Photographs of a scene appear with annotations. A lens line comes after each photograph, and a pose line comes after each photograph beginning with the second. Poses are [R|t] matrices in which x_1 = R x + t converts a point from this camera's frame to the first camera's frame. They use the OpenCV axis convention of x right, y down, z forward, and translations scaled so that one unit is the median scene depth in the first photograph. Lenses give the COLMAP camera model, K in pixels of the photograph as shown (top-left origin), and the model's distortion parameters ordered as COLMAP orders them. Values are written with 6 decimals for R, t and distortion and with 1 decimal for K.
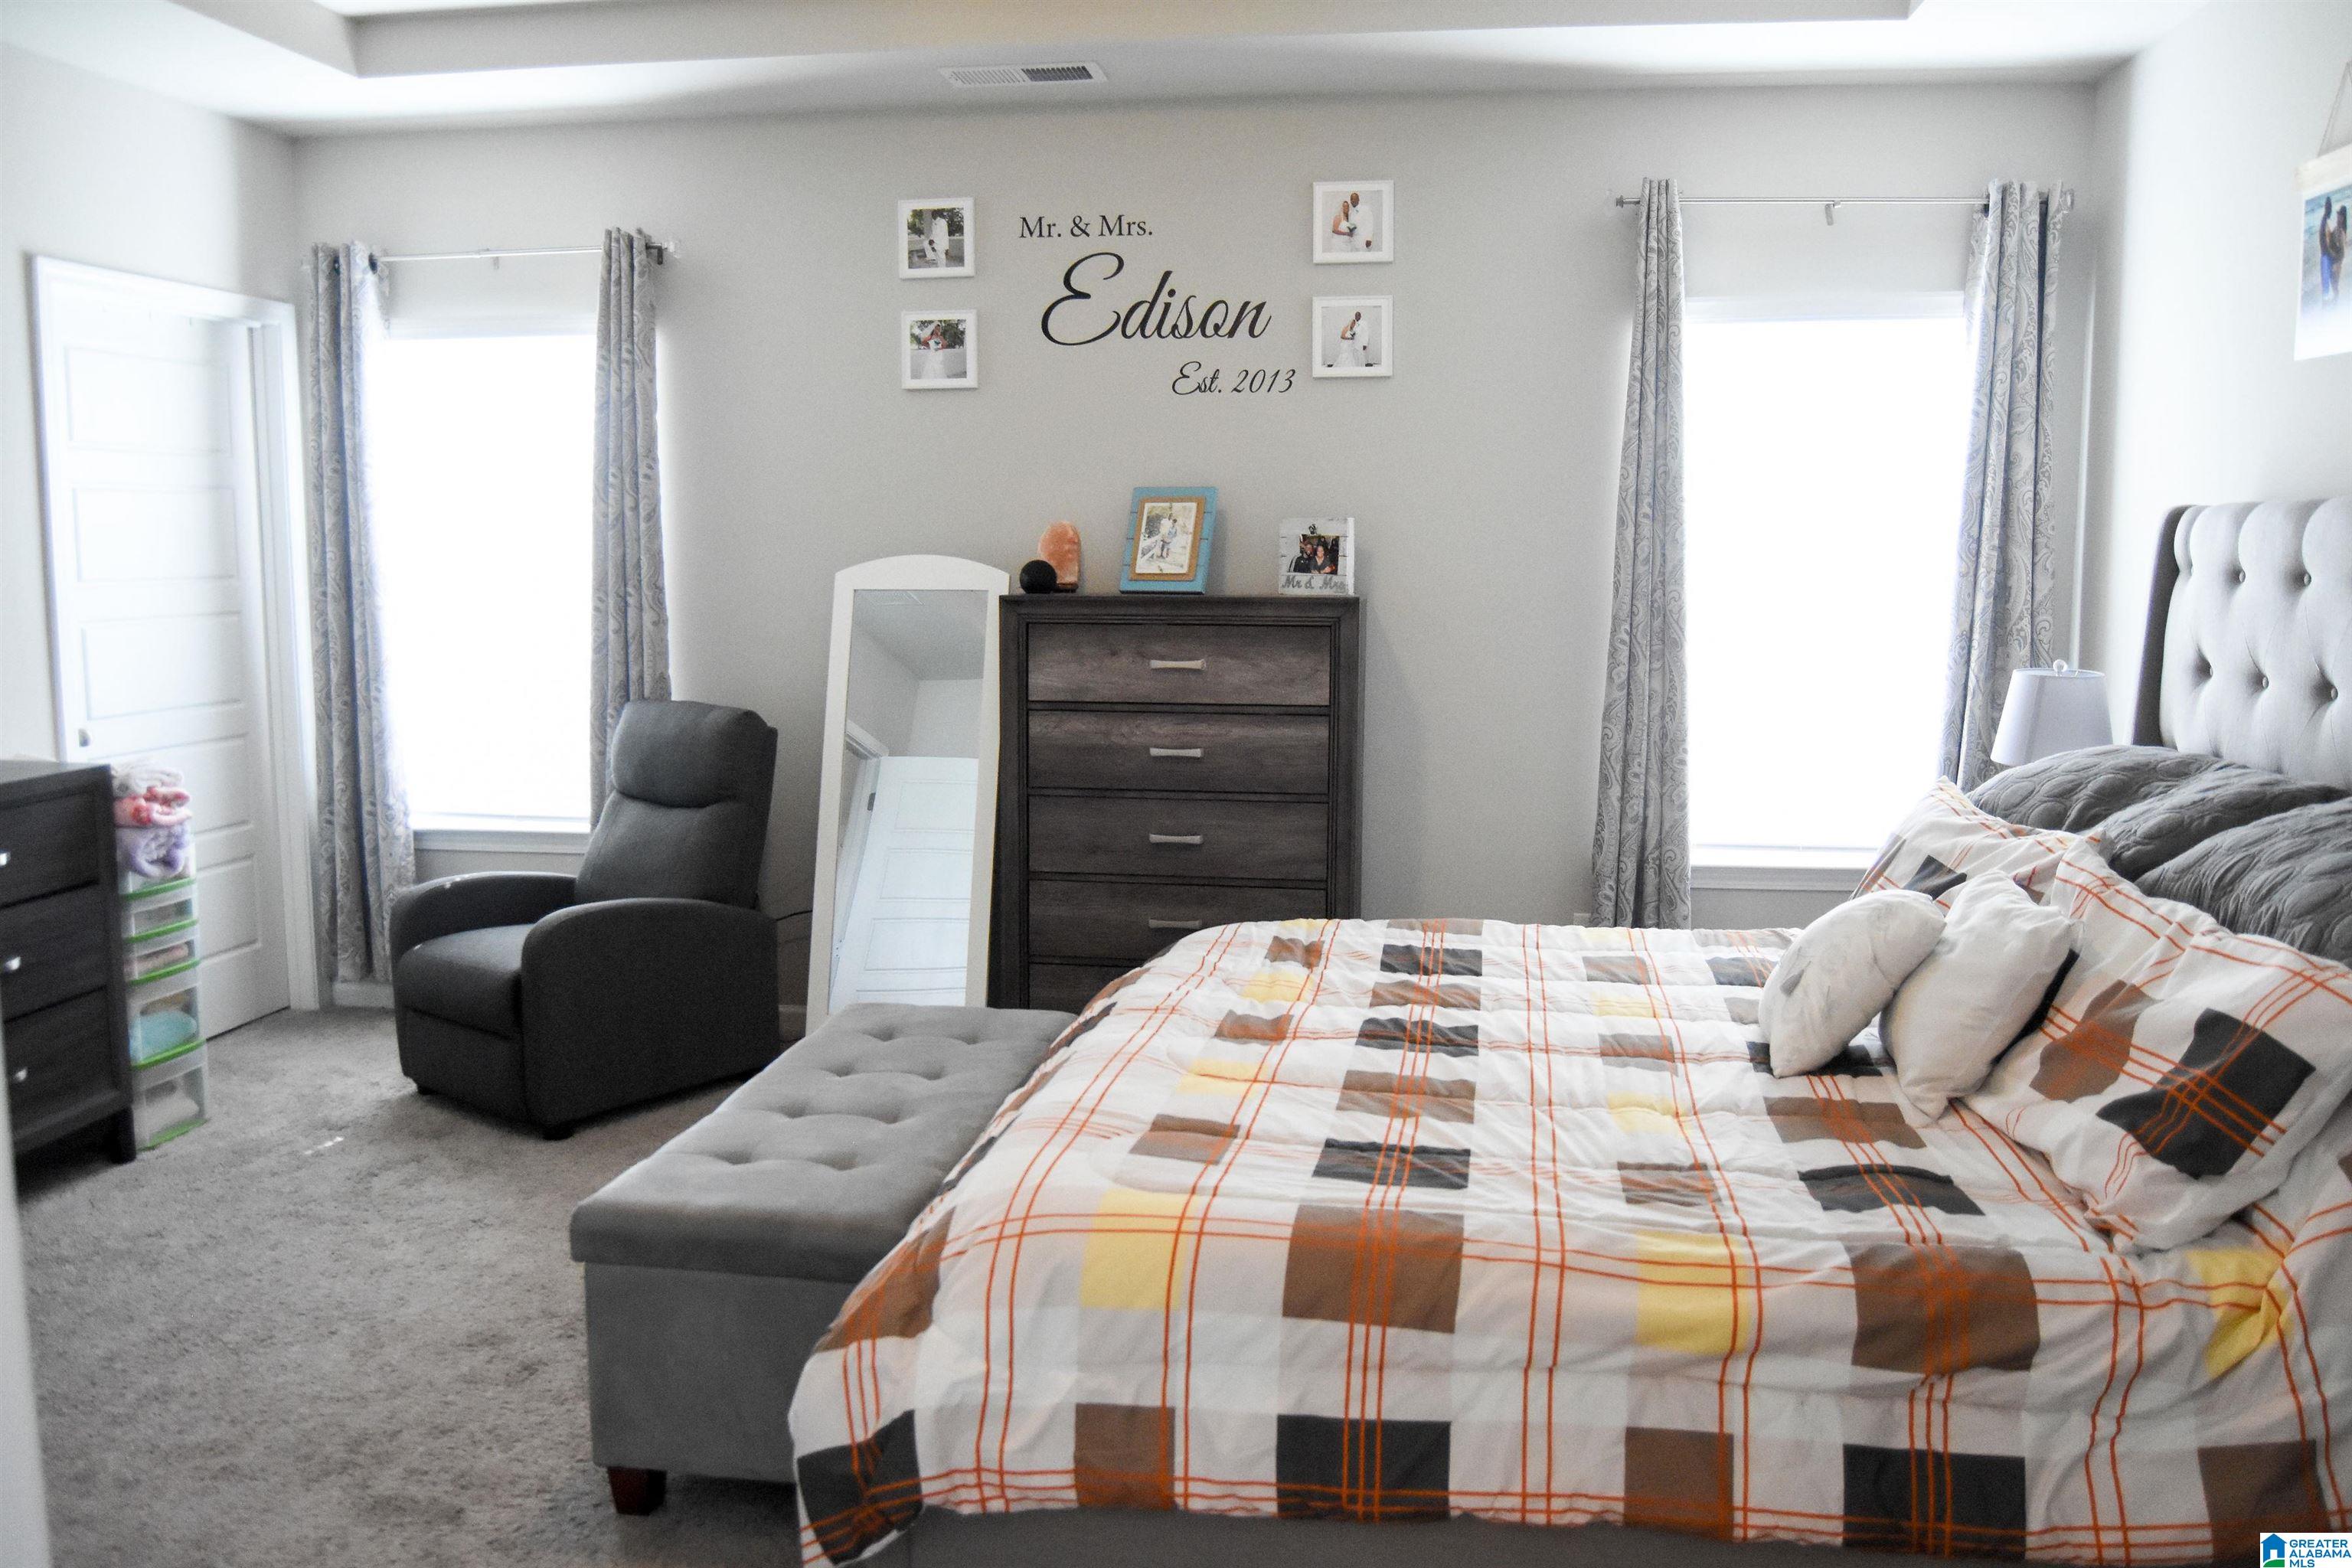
lens RADIAL K [[1946.0, 0, 1256.5], [0, 1946.0, 783.1], [0, 0, 1]] dist [-0.104825, 0.078850]
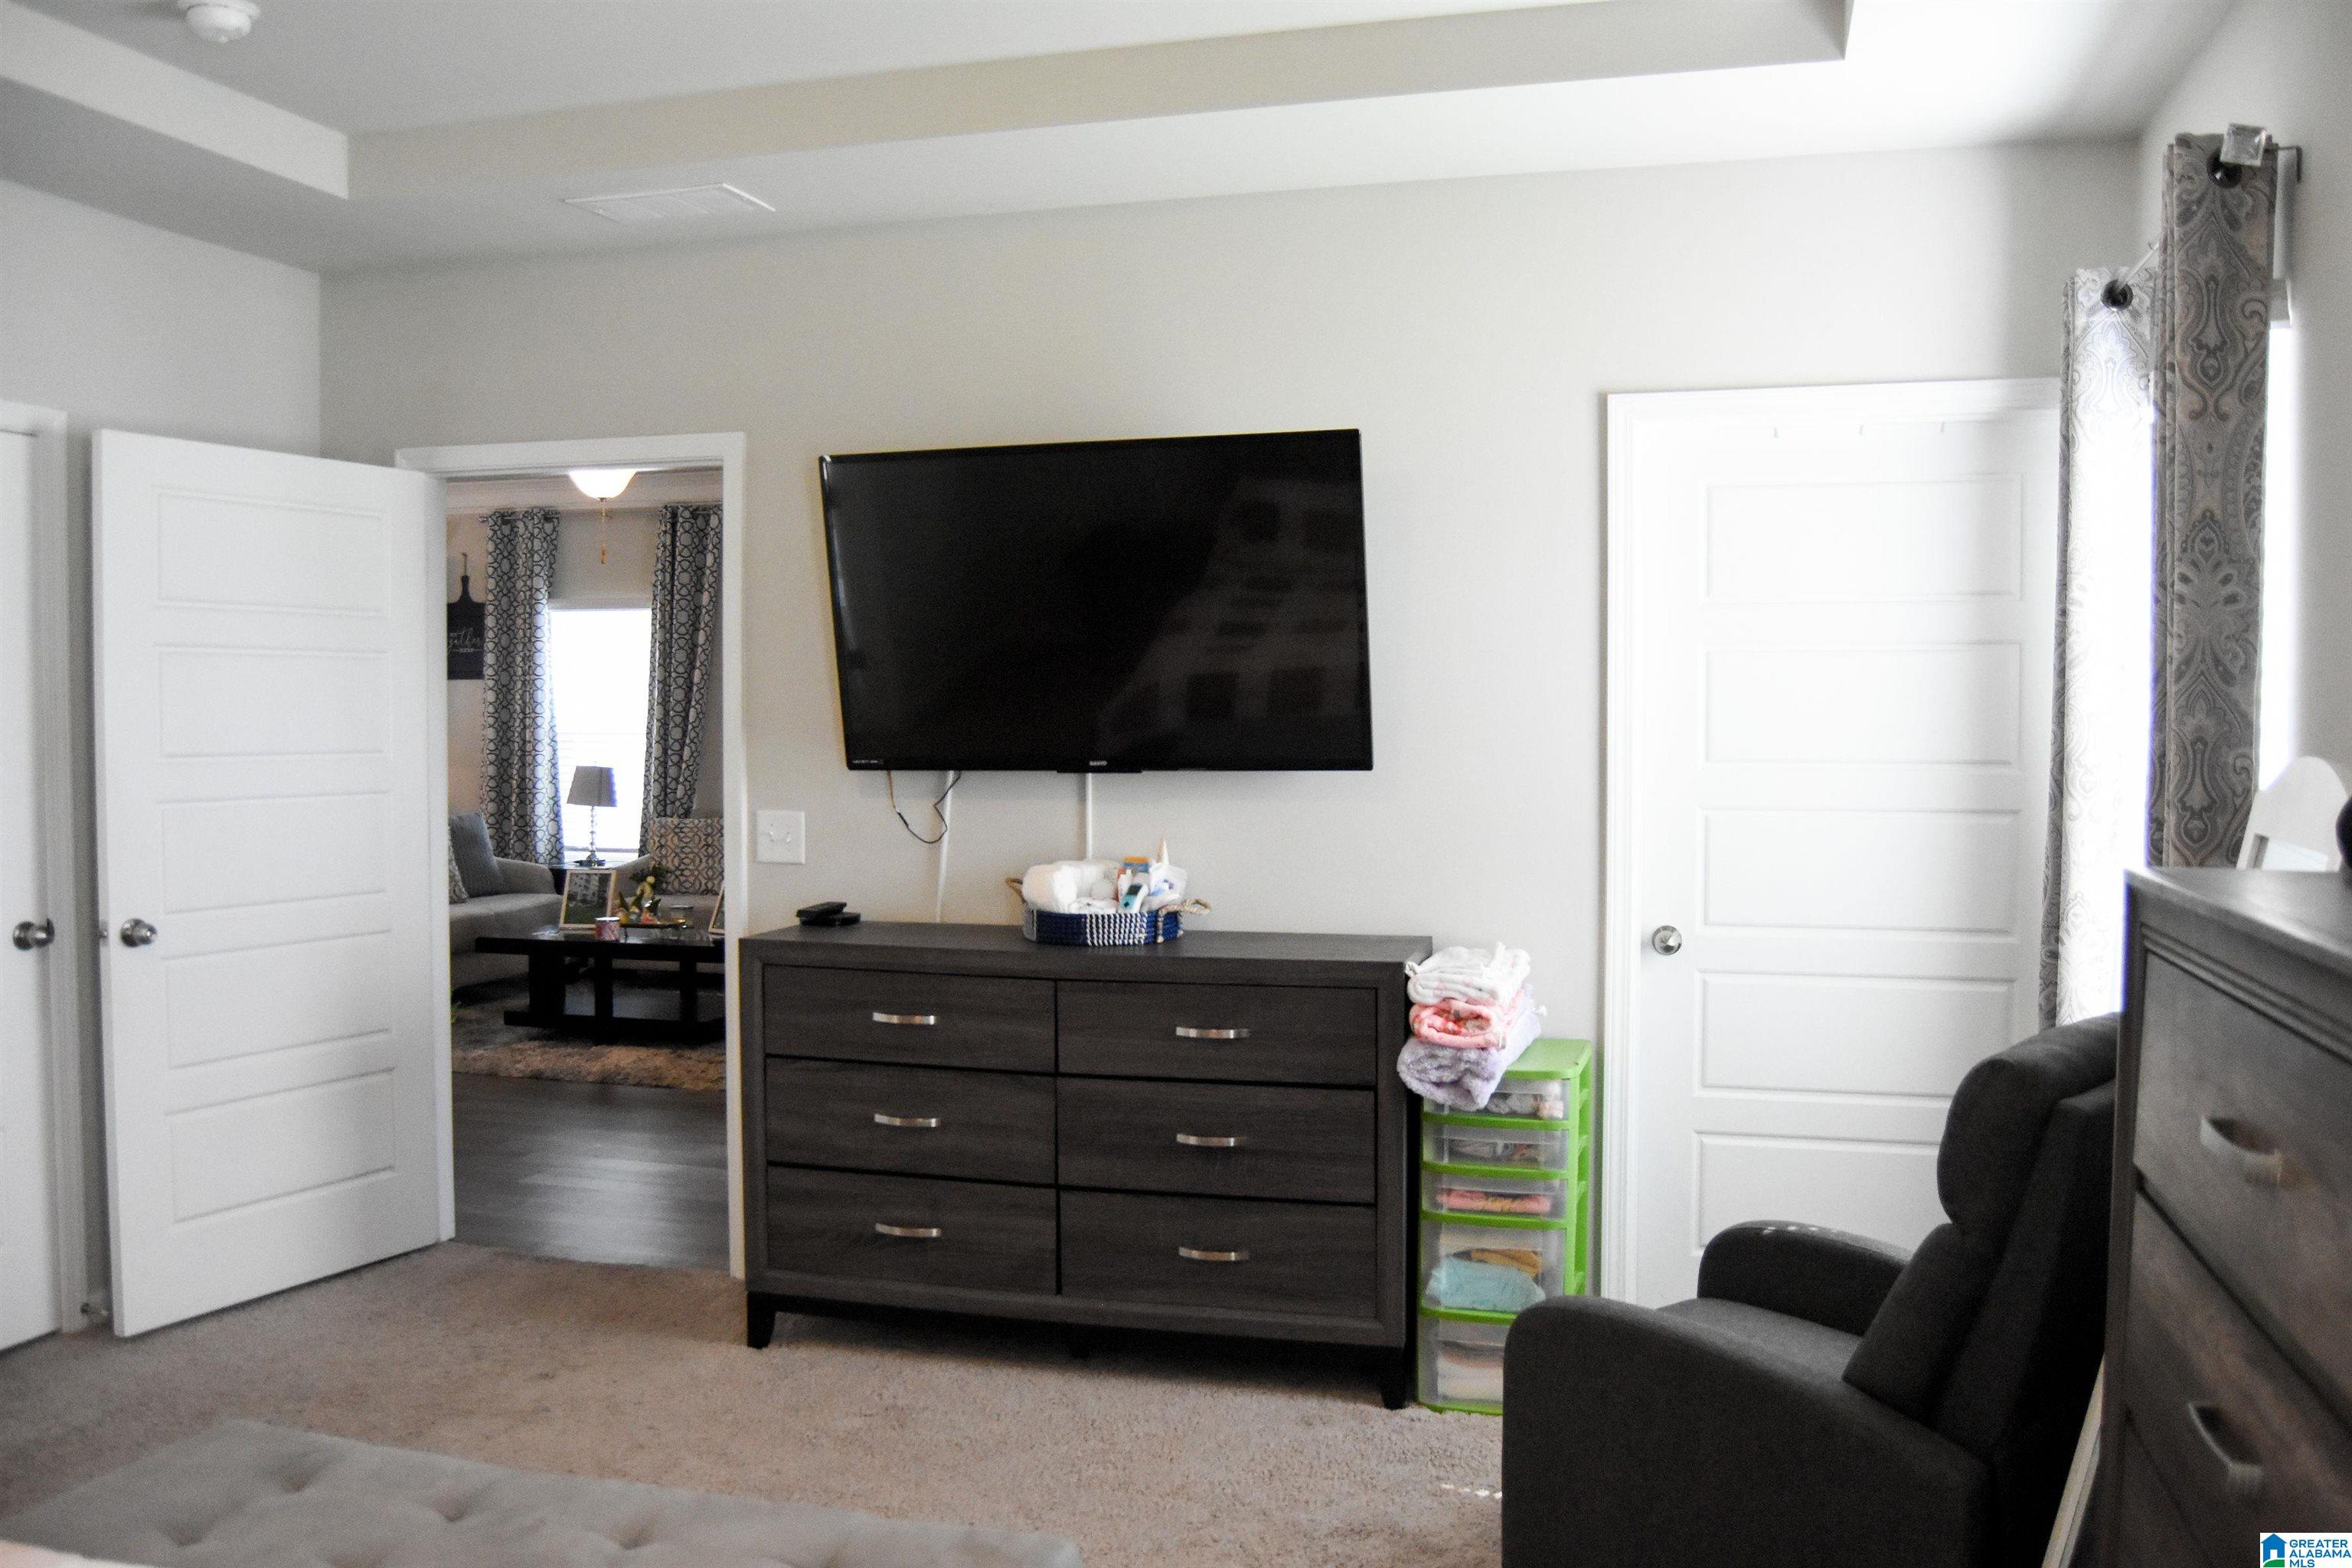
lens RADIAL K [[1946.0, 0, 1256.5], [0, 1946.0, 783.1], [0, 0, 1]] dist [-0.104825, 0.078850]
pose [[-0.166938, 0.032745, -0.985423, 0.287846], [-0.122718, 0.990987, 0.053720, -0.127560], [0.978300, 0.129897, -0.161415, 1.013769]]
